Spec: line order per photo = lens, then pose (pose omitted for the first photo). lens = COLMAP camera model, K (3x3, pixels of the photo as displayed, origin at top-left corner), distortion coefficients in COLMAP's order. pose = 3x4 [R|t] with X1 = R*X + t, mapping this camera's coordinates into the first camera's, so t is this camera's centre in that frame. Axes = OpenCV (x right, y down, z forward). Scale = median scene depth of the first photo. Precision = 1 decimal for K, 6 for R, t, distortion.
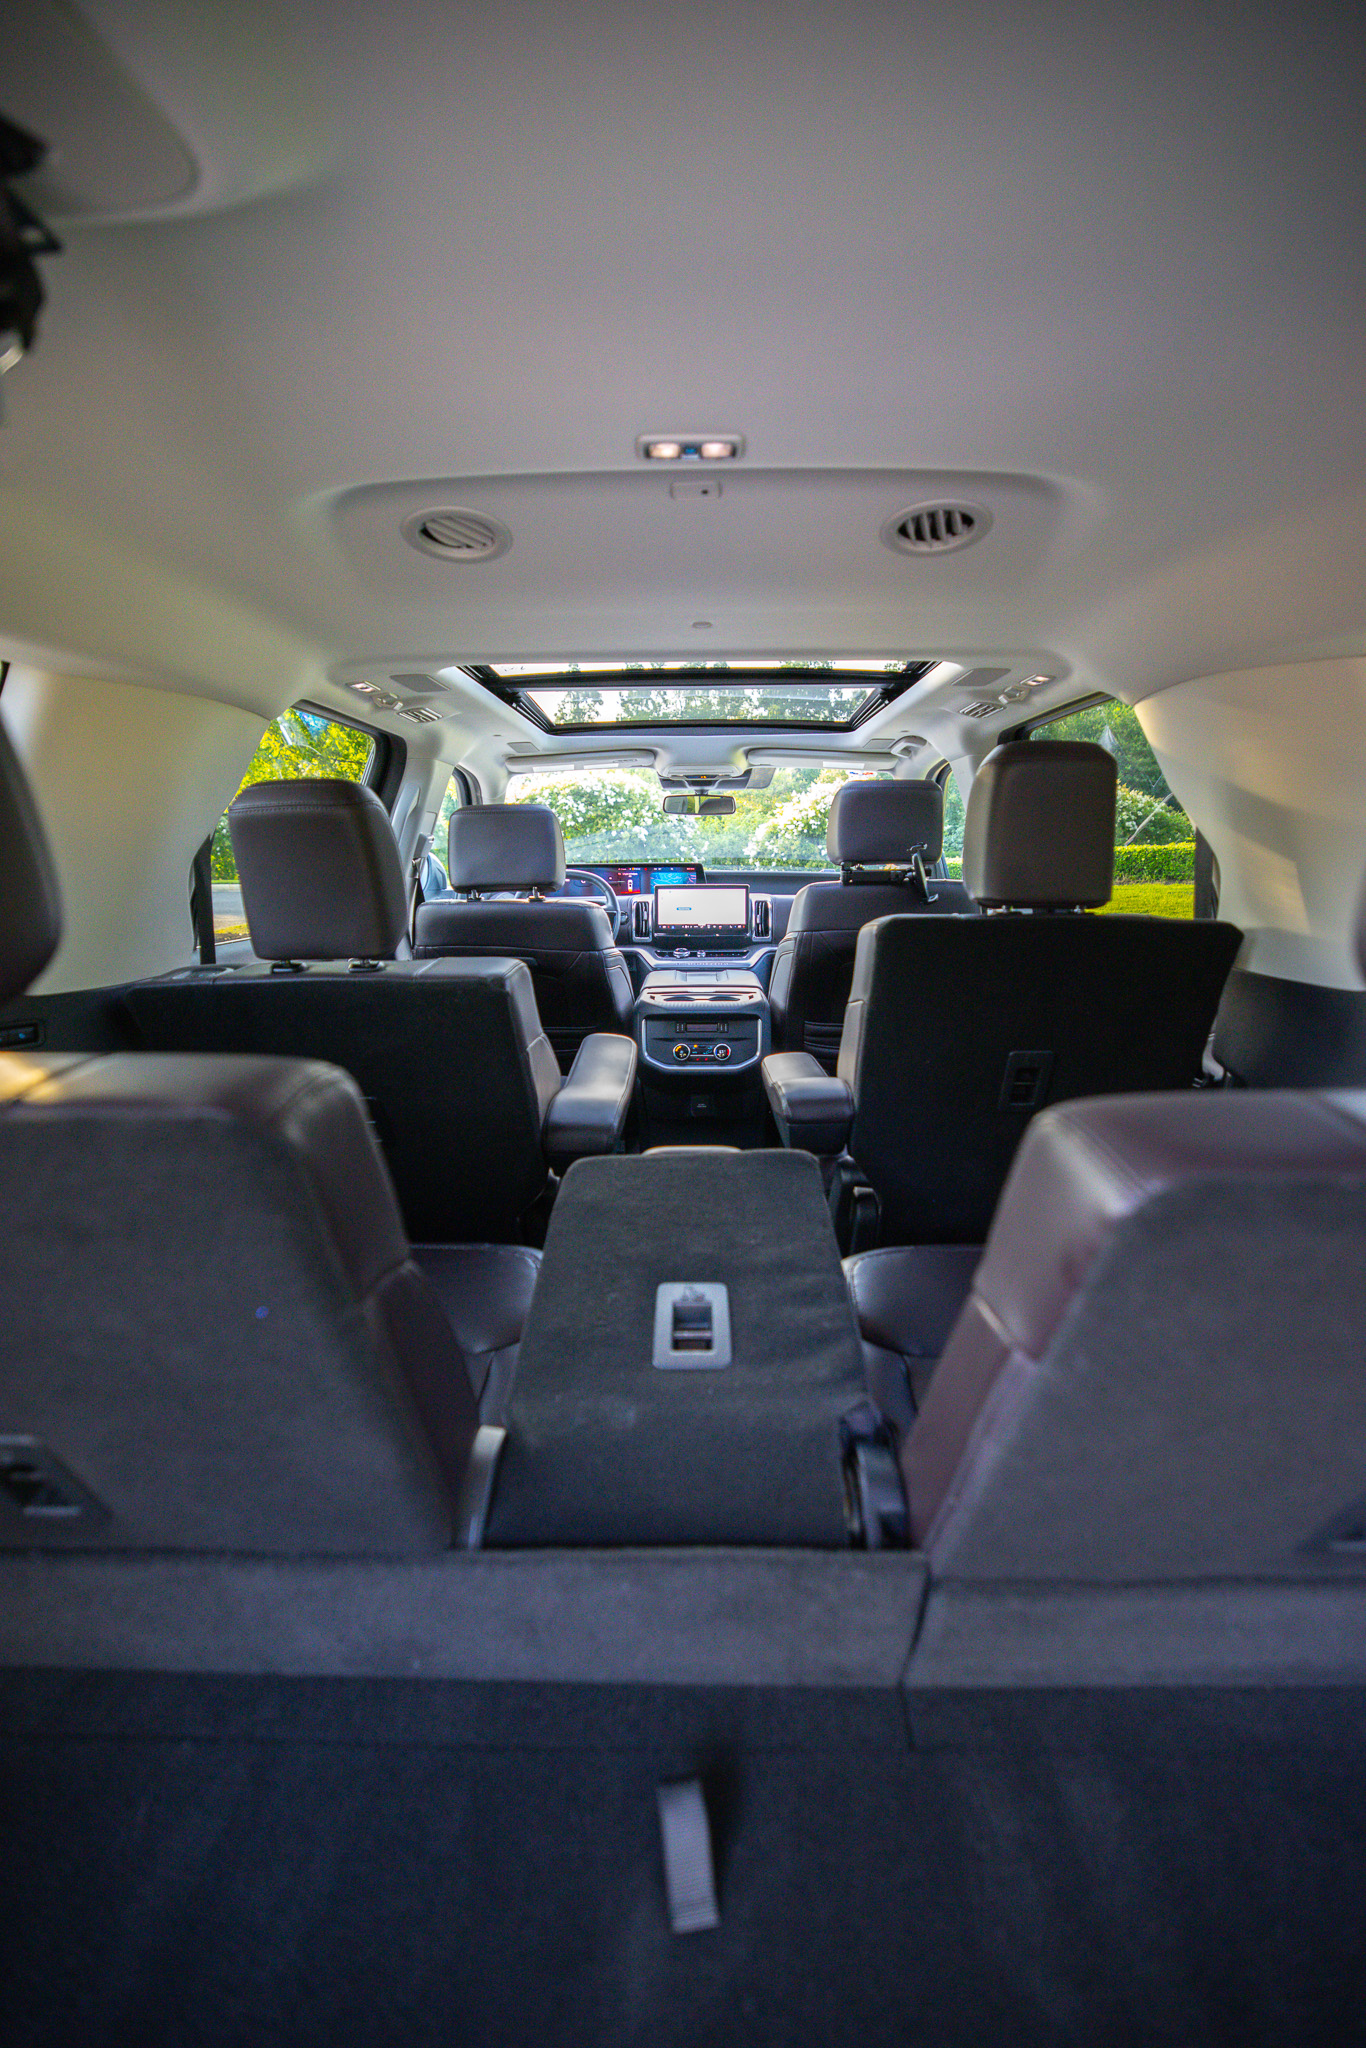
lens RADIAL K [[865.6, 0, 686.3], [0, 865.6, 1032.7], [0, 0, 1]] dist [-0.020726, 0.001412]
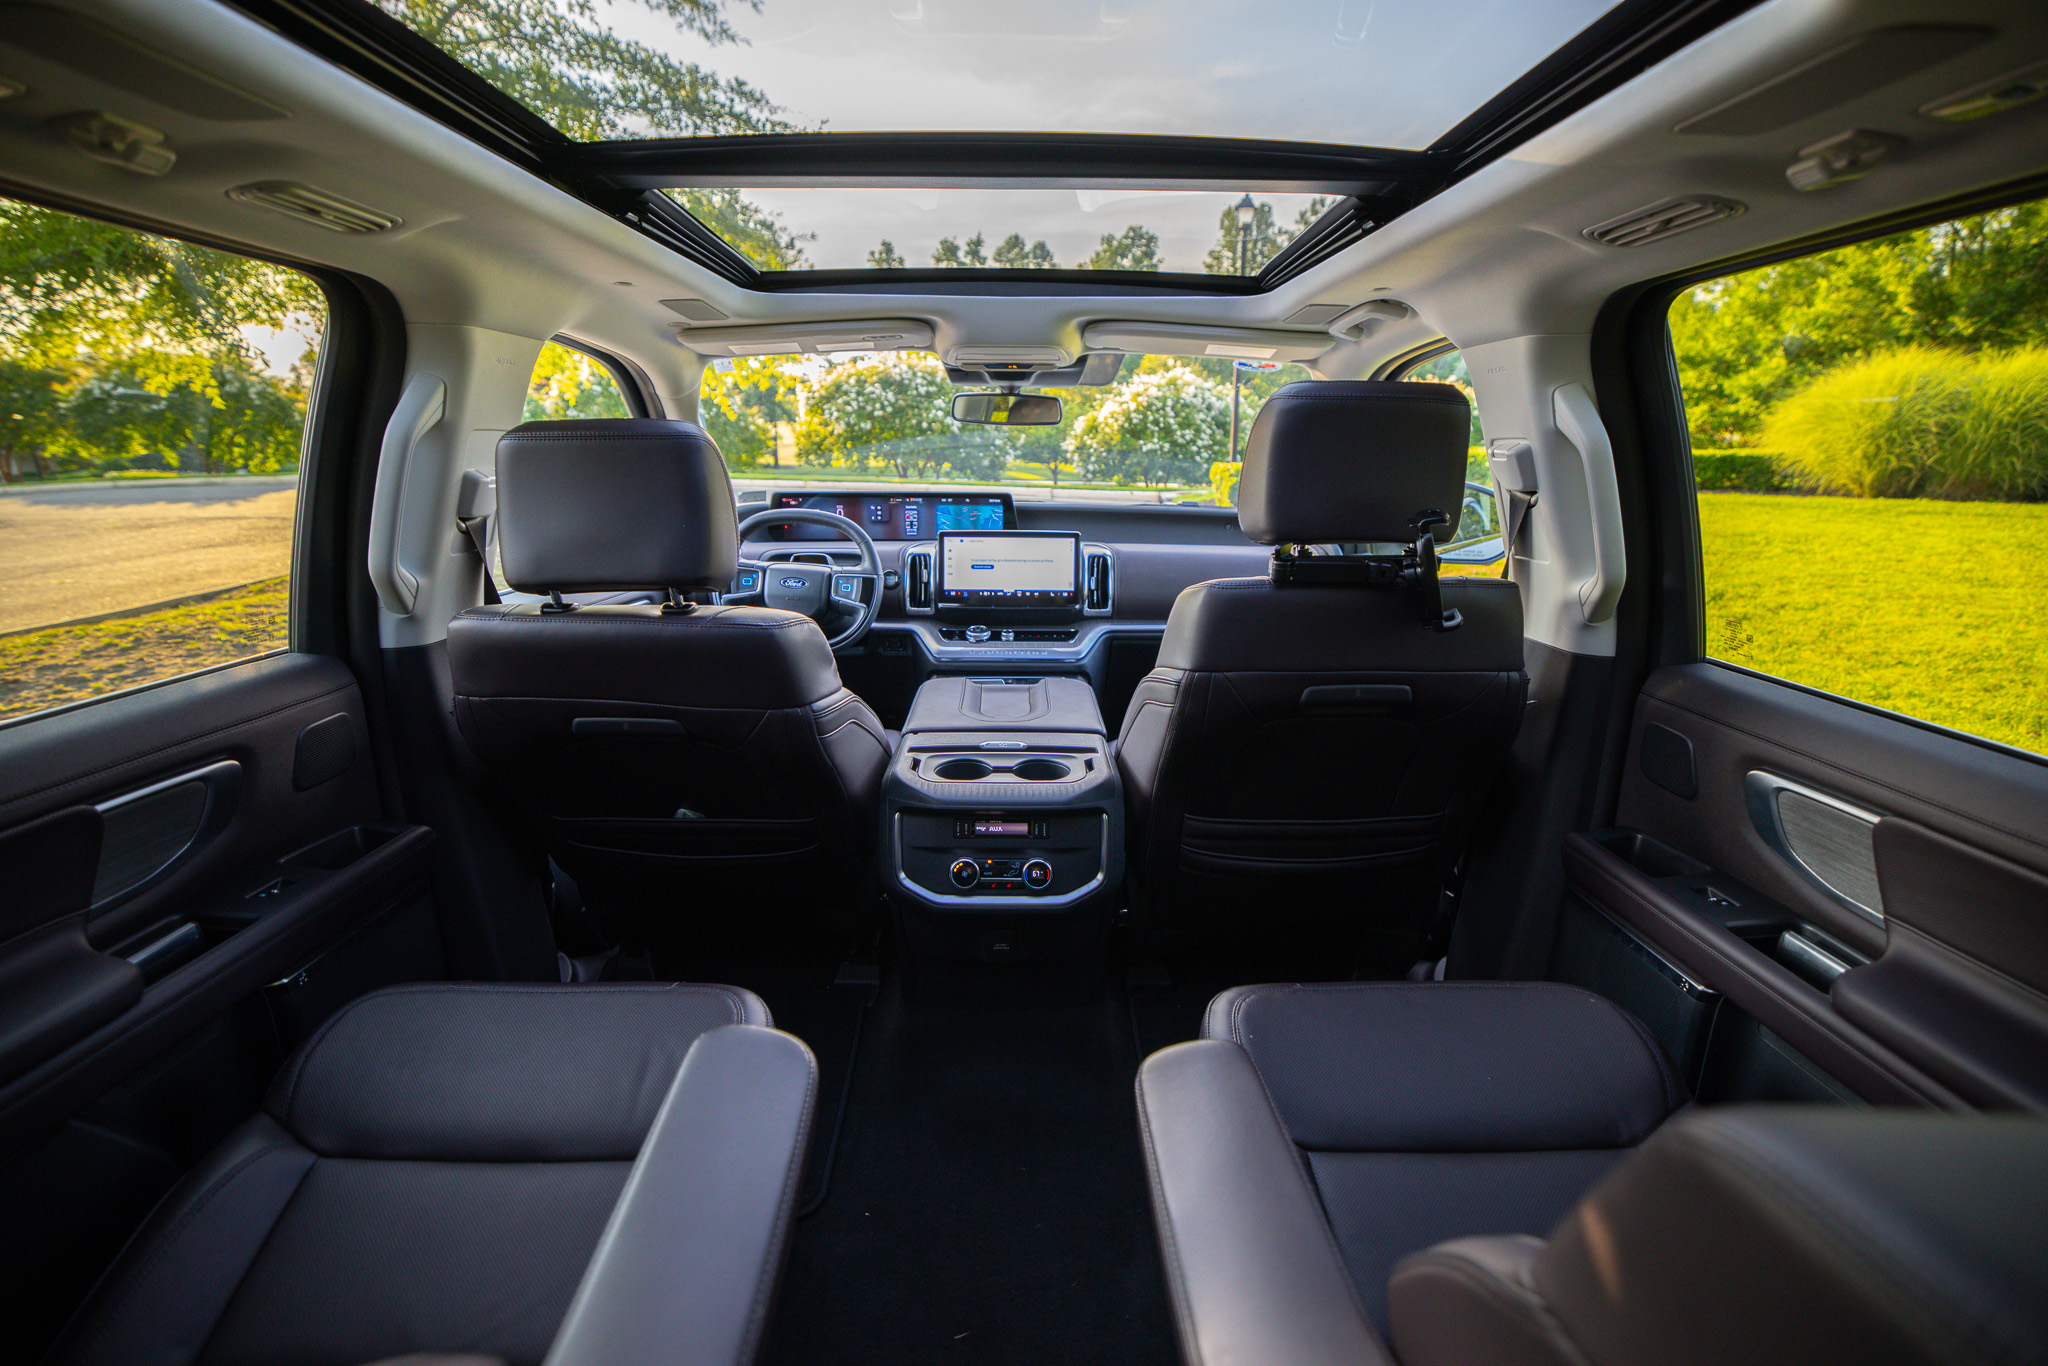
lens RADIAL K [[865.6, 0, 1026.4], [0, 865.6, 679.1], [0, 0, 1]] dist [-0.020726, 0.001412]
pose [[0.999544, 0.006821, 0.029423, 0.016822], [-0.008596, 0.998124, 0.060625, -0.135269], [-0.028955, -0.060850, 0.997727, 0.452424]]
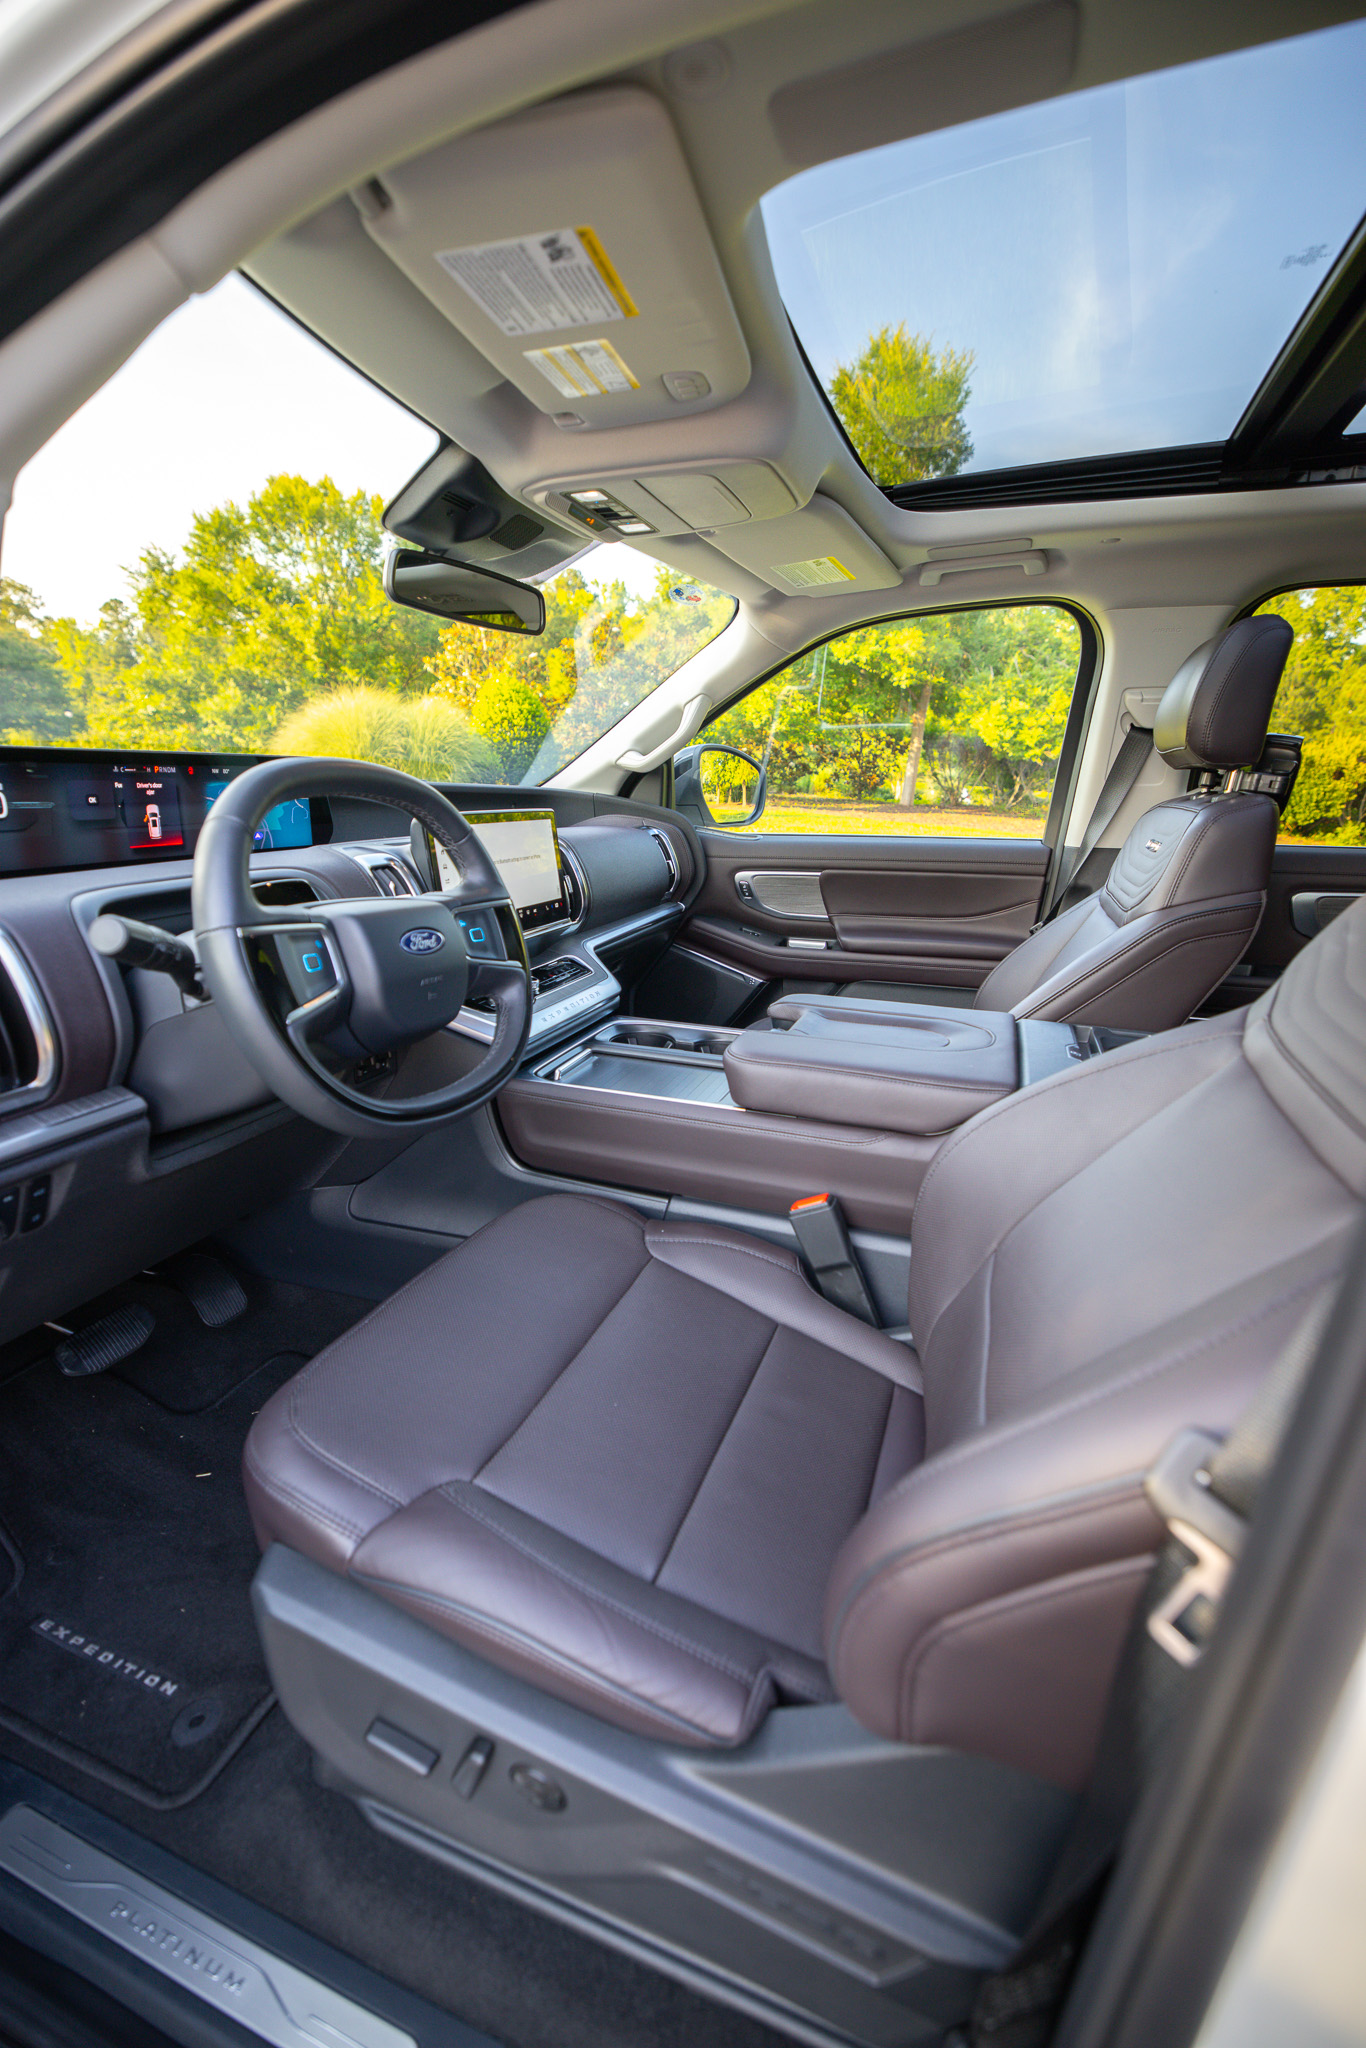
lens RADIAL K [[865.6, 0, 683.3], [0, 865.6, 1011.8], [0, 0, 1]] dist [-0.020726, 0.001412]
pose [[0.321198, -0.231185, 0.918360, -0.458848], [0.176533, 0.967364, 0.181778, -0.192765], [-0.930413, 0.103734, 0.351527, 1.097006]]
